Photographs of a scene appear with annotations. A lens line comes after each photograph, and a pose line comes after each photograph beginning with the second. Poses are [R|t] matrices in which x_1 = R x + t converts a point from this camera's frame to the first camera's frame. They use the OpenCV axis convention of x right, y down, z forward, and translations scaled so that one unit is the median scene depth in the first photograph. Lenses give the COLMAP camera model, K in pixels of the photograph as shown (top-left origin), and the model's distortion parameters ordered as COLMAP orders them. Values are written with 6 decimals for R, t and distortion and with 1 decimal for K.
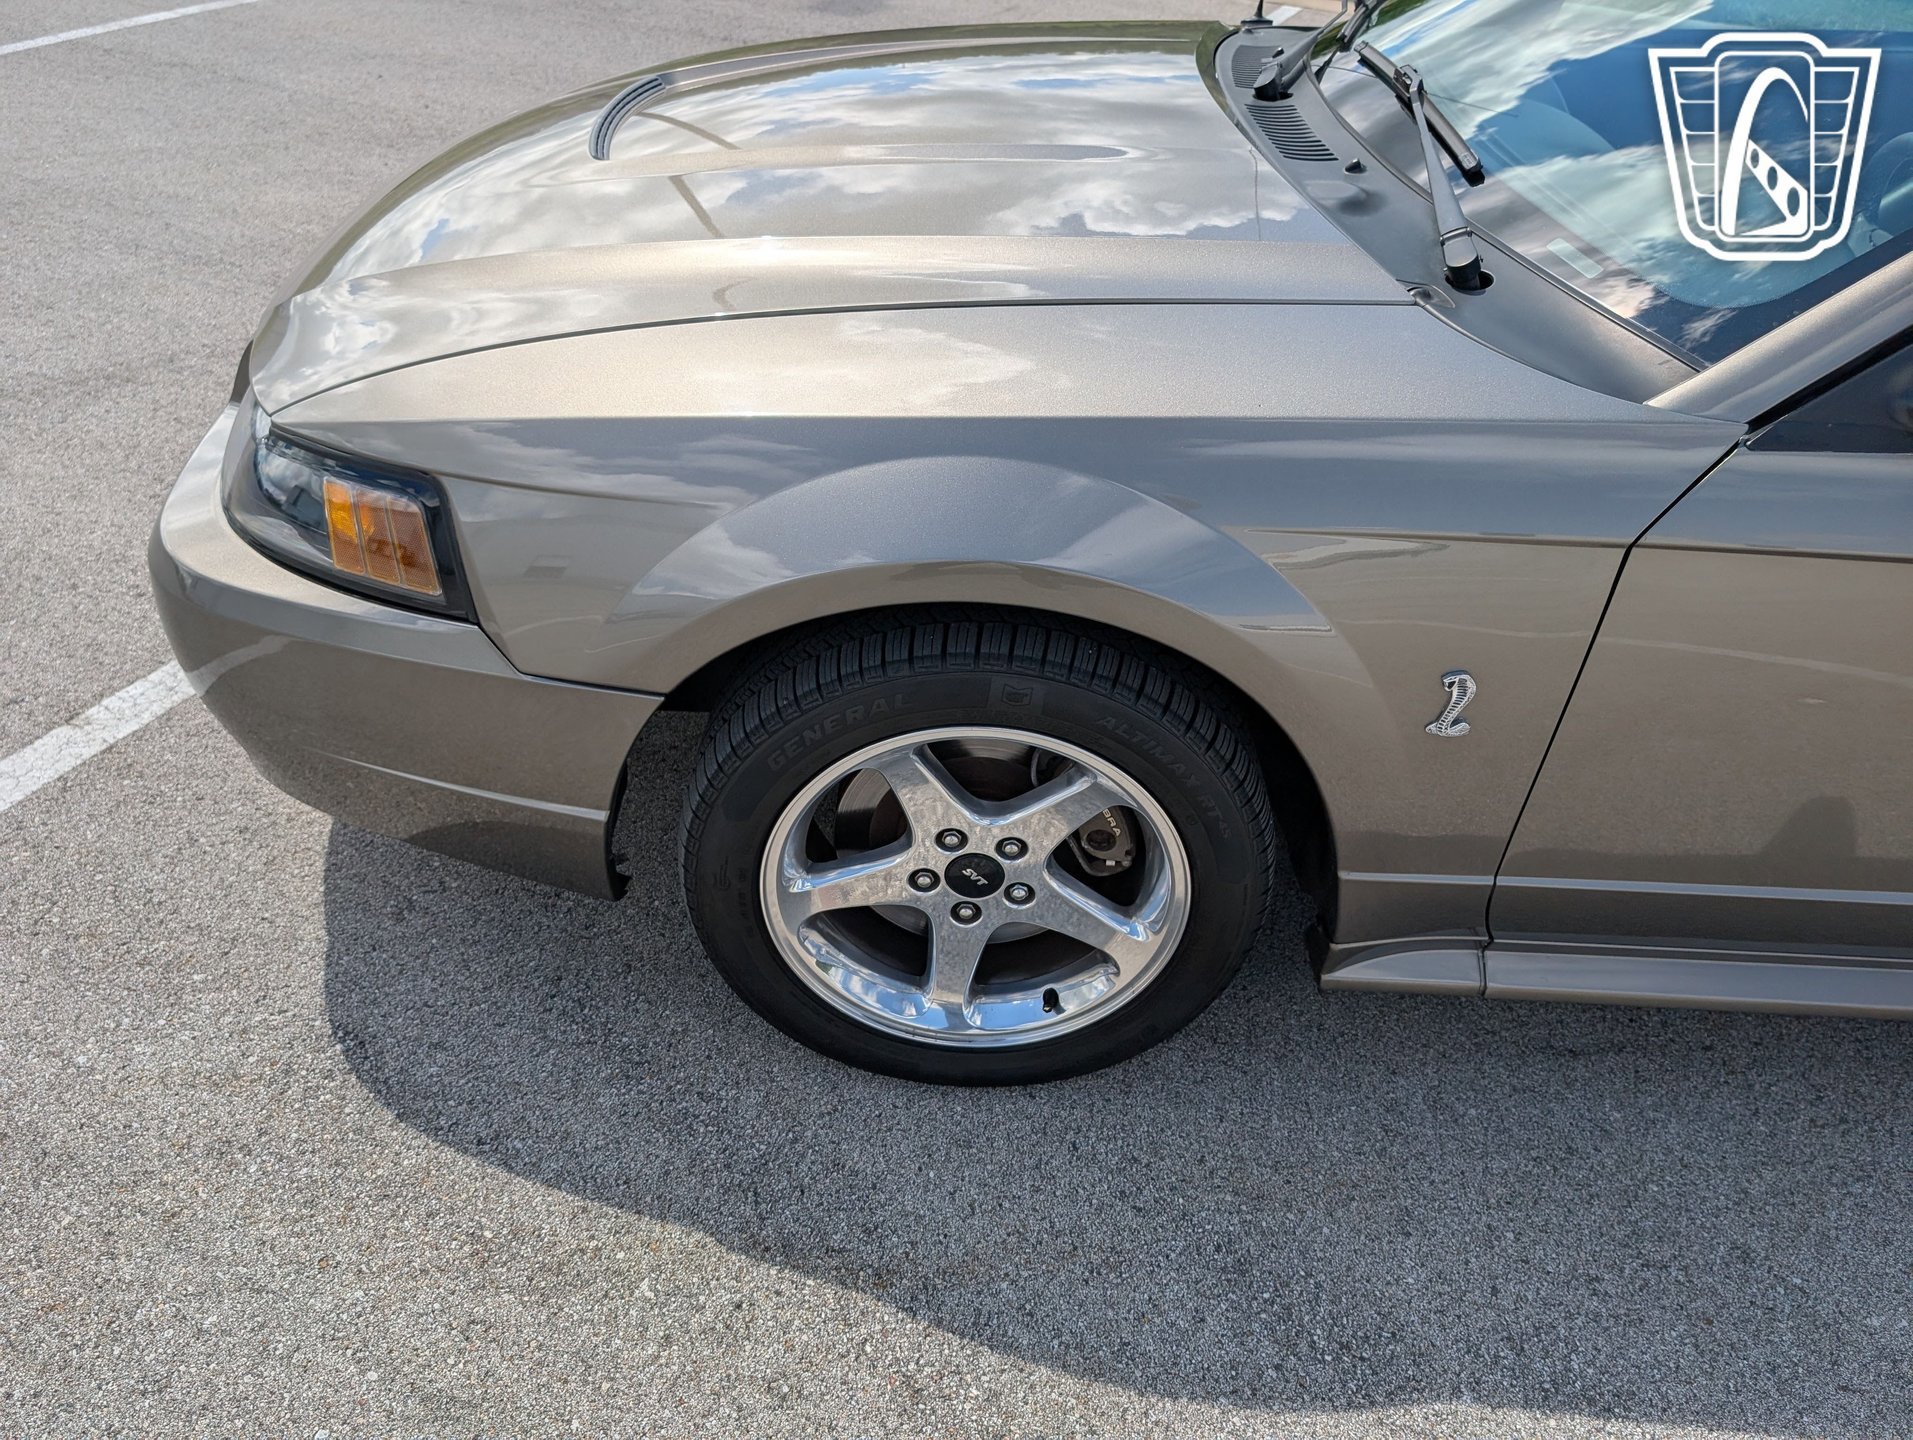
lens RADIAL K [[1392.4, 0, 949.1], [0, 1392.4, 733.6], [0, 0, 1]] dist [0.018238, -0.020501]
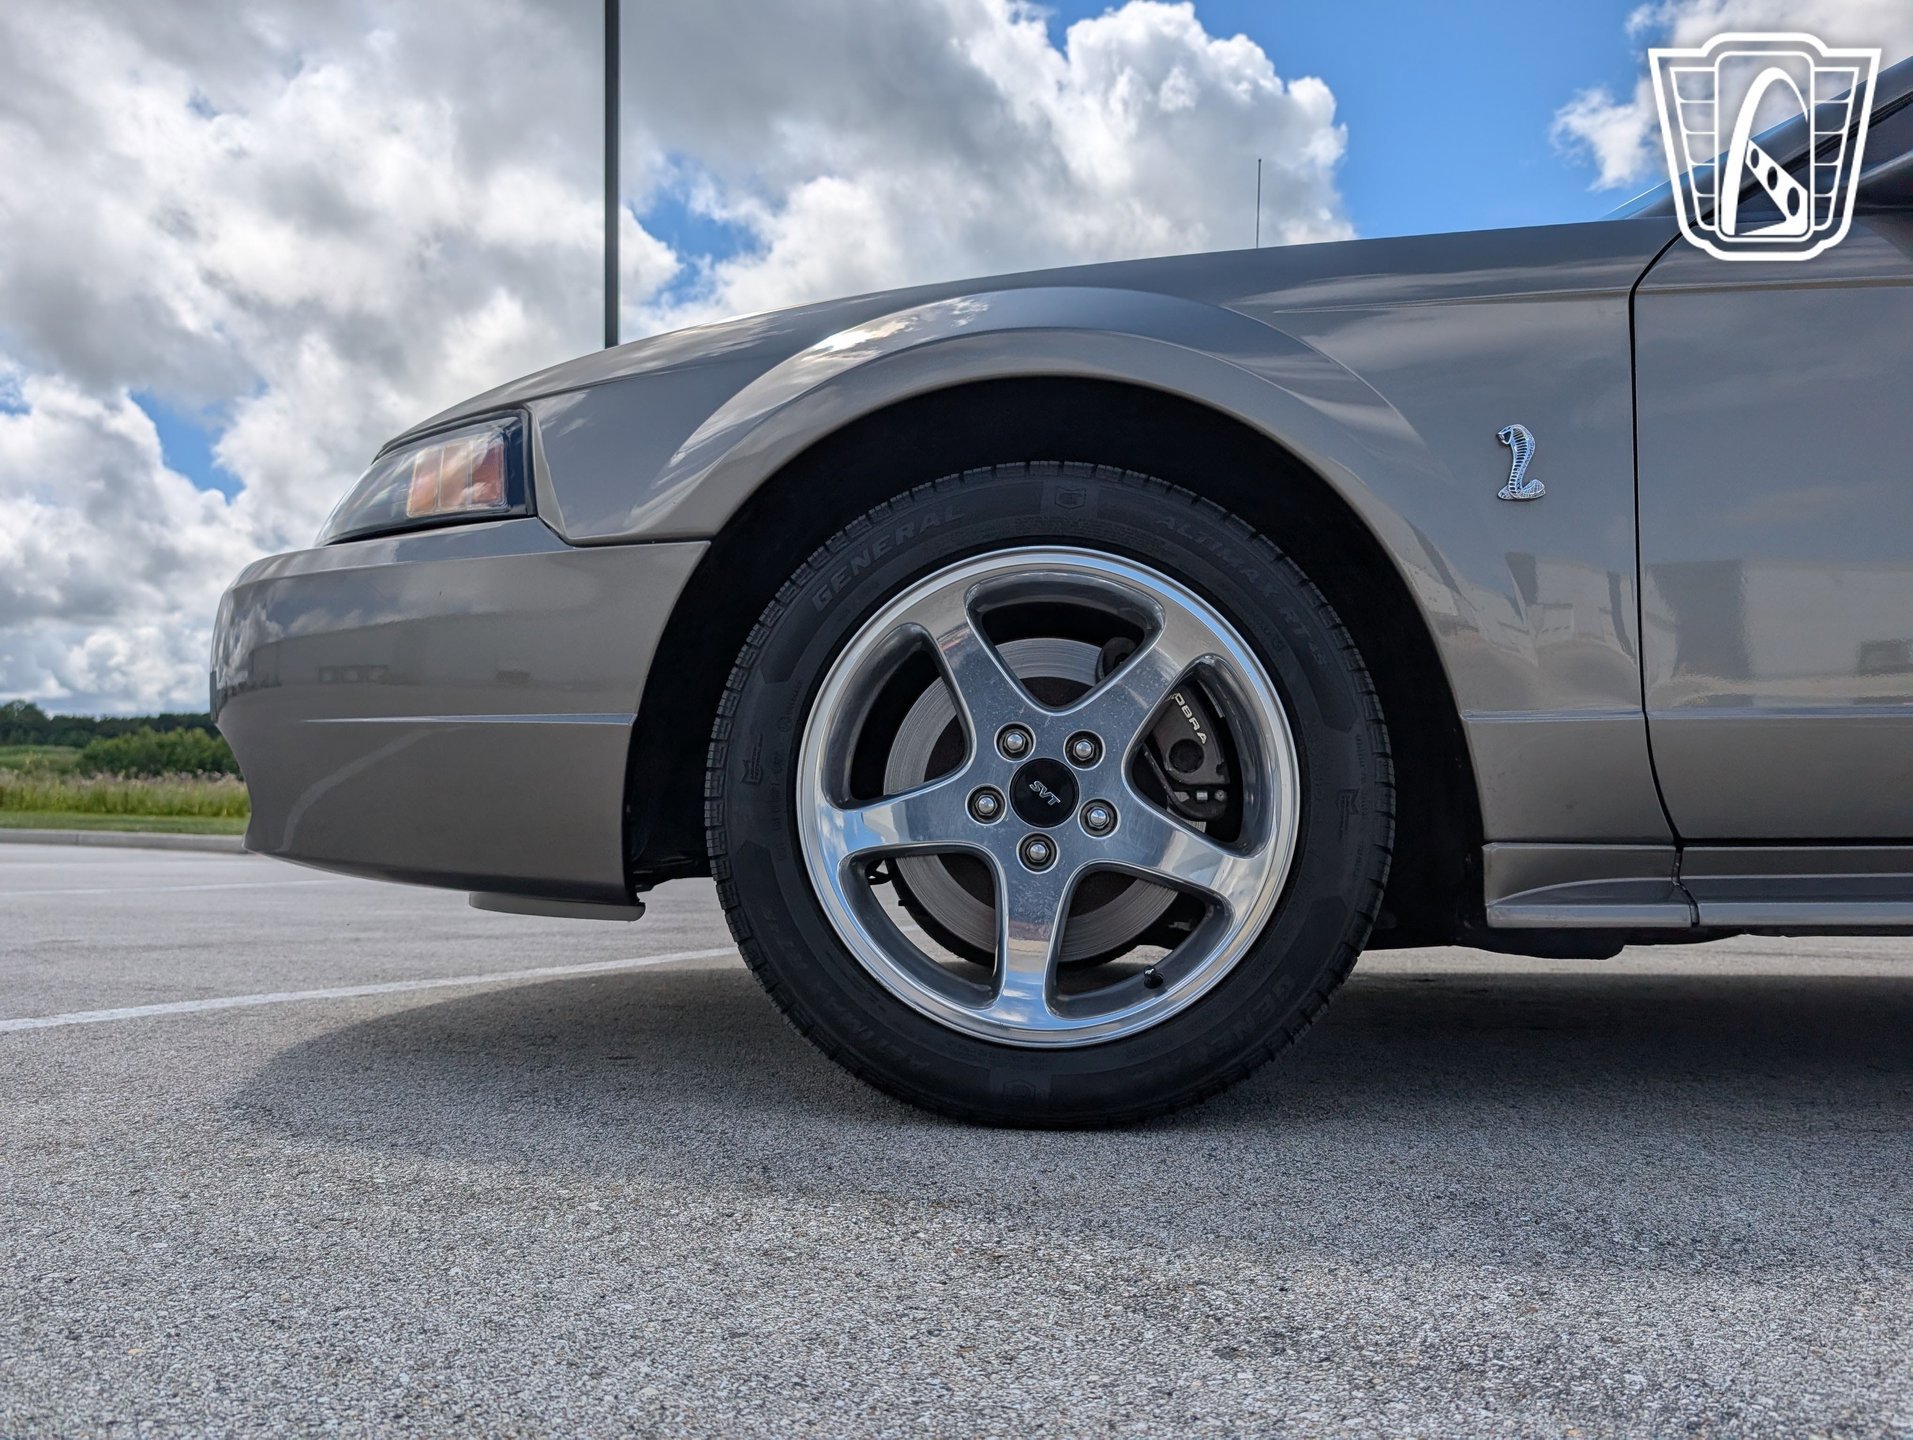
lens RADIAL K [[1392.4, 0, 967.0], [0, 1392.4, 714.6], [0, 0, 1]] dist [0.018238, -0.020501]
pose [[0.998656, -0.048998, -0.016902, -0.012950], [0.024282, 0.730370, -0.682620, 0.662921], [0.045792, 0.681292, 0.730578, 0.338450]]
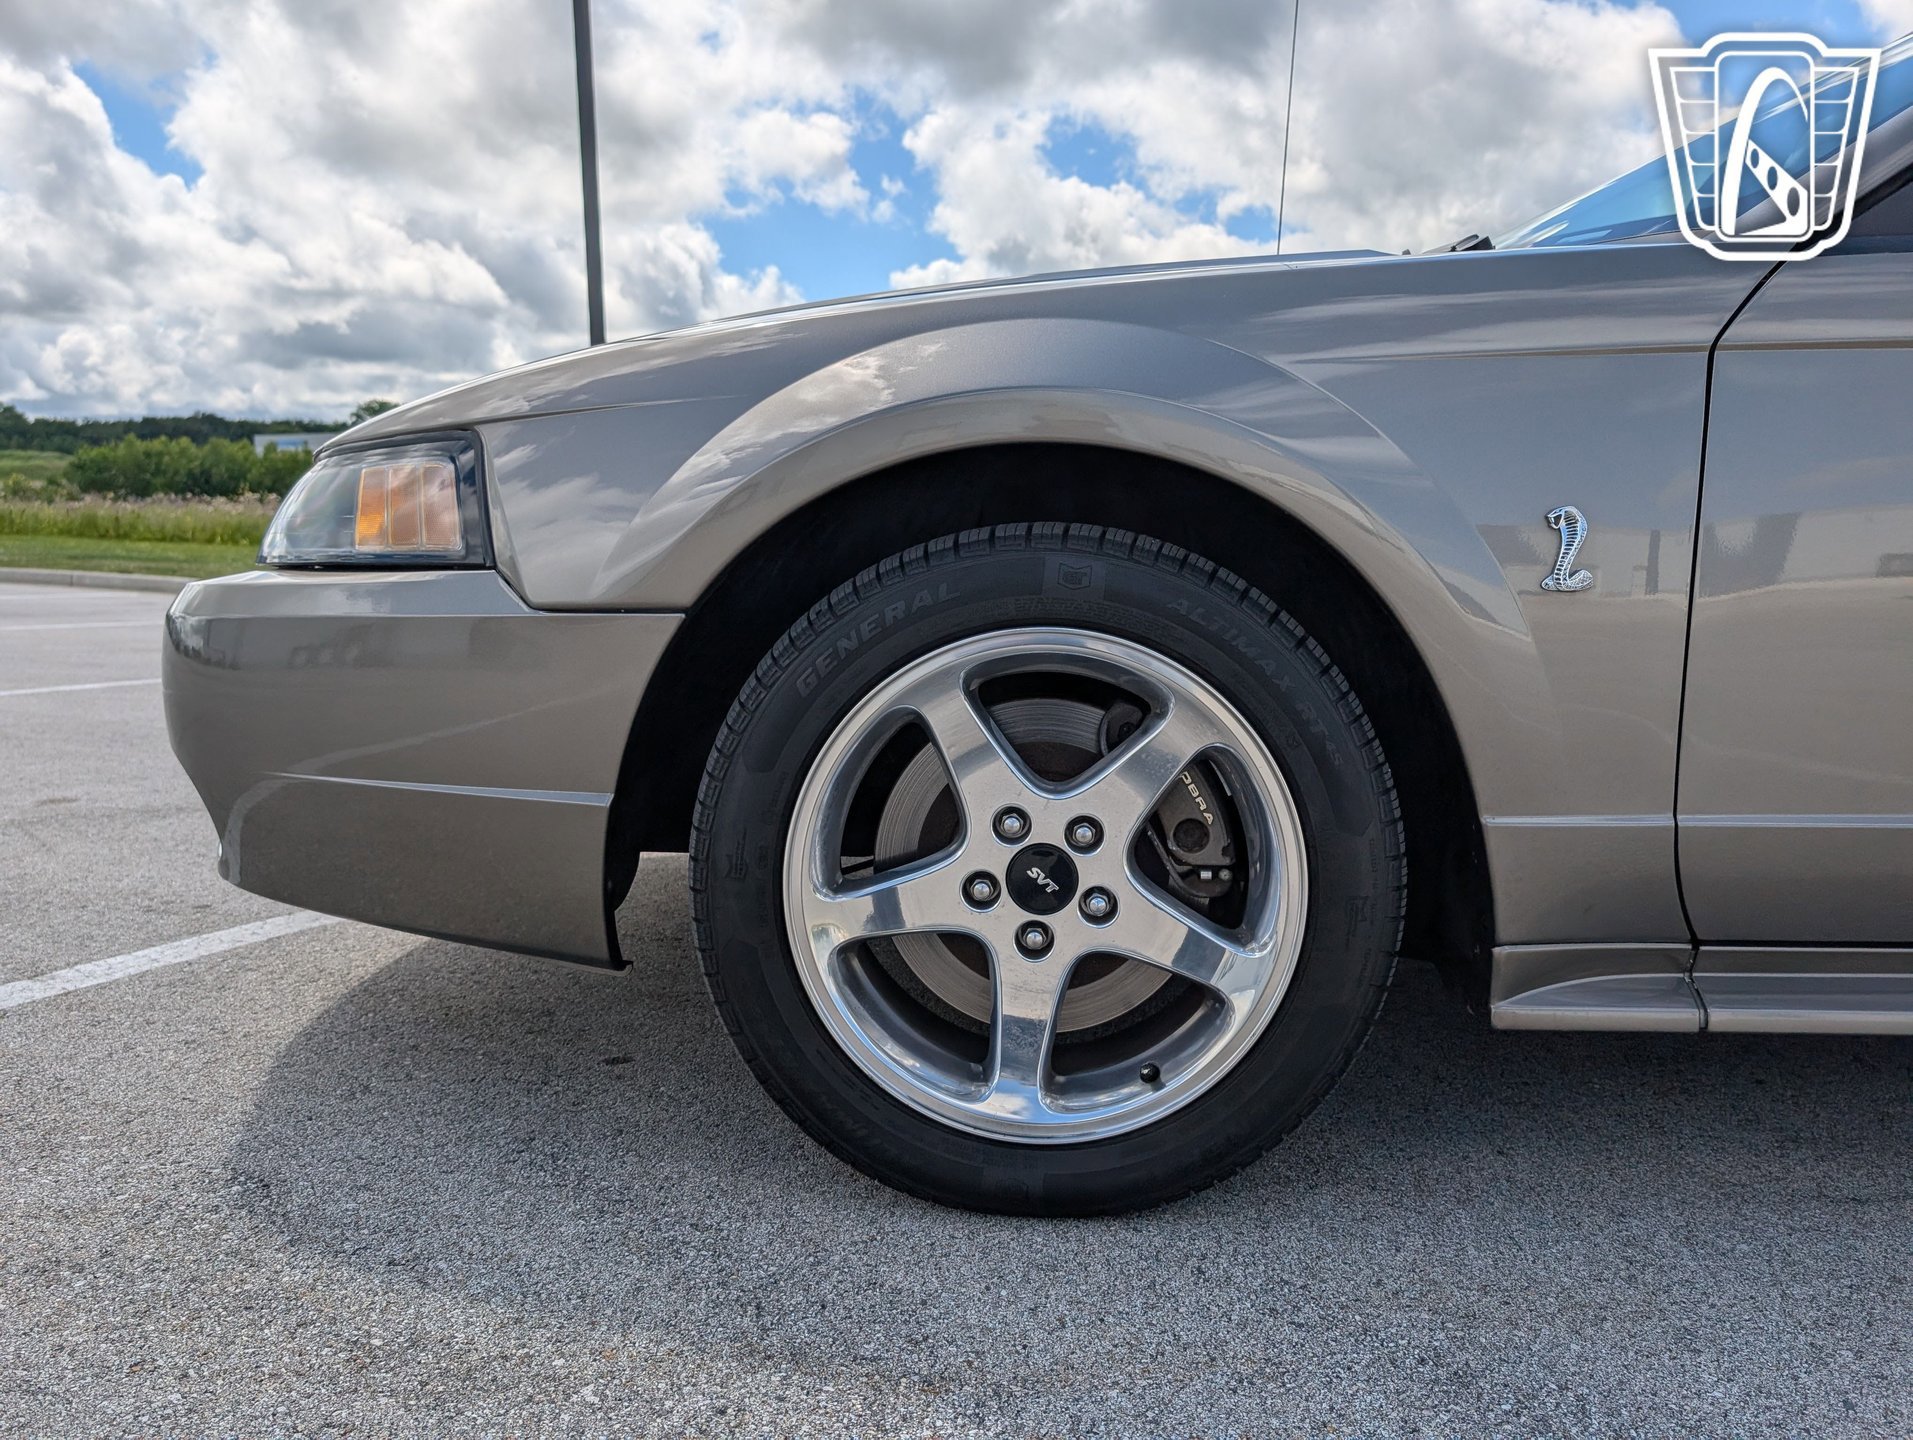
lens RADIAL K [[1392.4, 0, 972.5], [0, 1392.4, 721.2], [0, 0, 1]] dist [0.018238, -0.020501]
pose [[0.998910, -0.040009, -0.024023, 0.000499], [0.021973, 0.857372, -0.514228, 0.453079], [0.041171, 0.513140, 0.857317, 0.241382]]
